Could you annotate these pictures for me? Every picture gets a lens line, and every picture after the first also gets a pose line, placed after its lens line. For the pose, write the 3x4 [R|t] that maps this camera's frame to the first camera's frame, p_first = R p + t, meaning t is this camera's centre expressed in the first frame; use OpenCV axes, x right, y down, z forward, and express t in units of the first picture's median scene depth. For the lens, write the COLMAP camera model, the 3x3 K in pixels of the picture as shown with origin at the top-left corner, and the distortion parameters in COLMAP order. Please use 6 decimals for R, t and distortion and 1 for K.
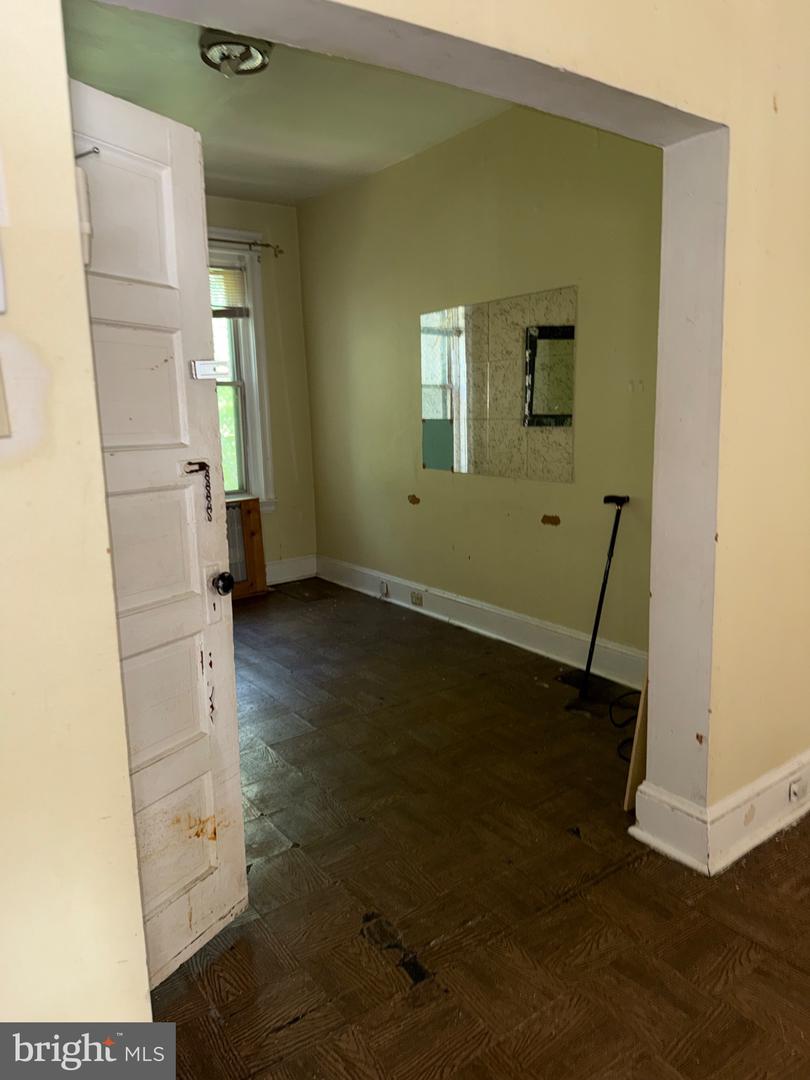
lens RADIAL K [[765.6, 0, 413.1], [0, 765.6, 537.7], [0, 0, 1]] dist [0.025915, -0.016322]
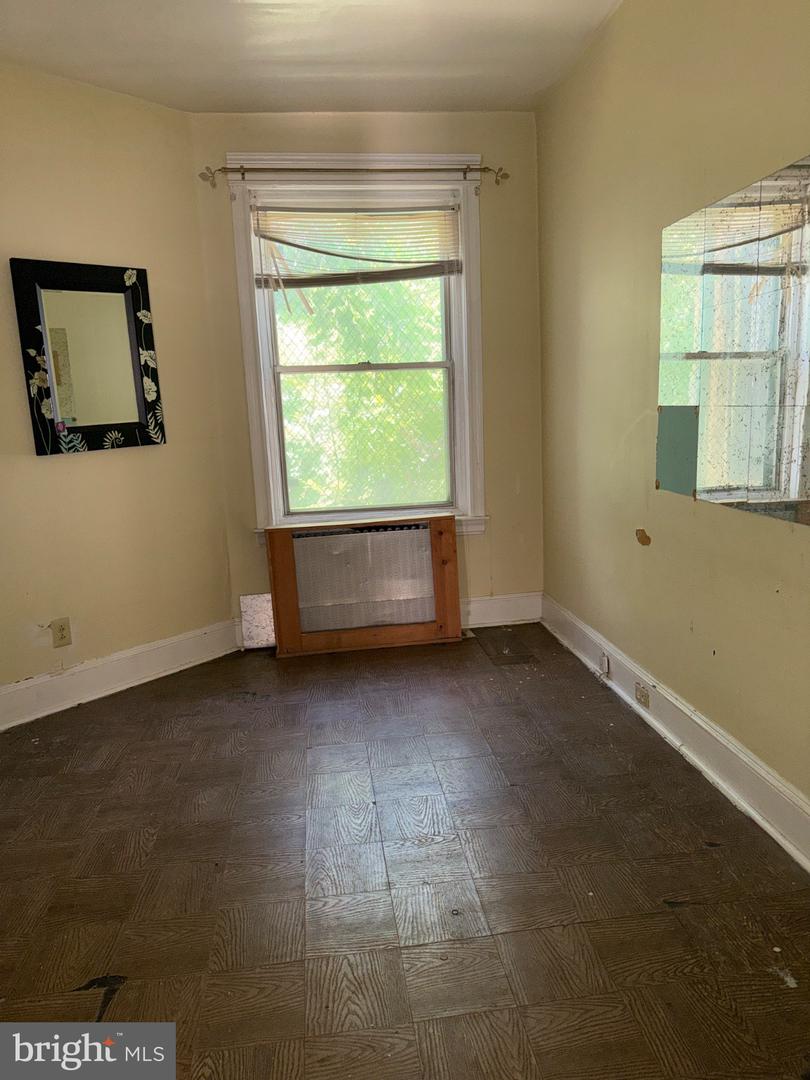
lens RADIAL K [[765.6, 0, 397.4], [0, 765.6, 545.5], [0, 0, 1]] dist [0.025915, -0.016322]
pose [[0.883937, 0.076897, -0.461240, 0.097568], [-0.067946, 0.997039, 0.036009, -0.045700], [0.462643, -0.000490, 0.886545, 0.311651]]
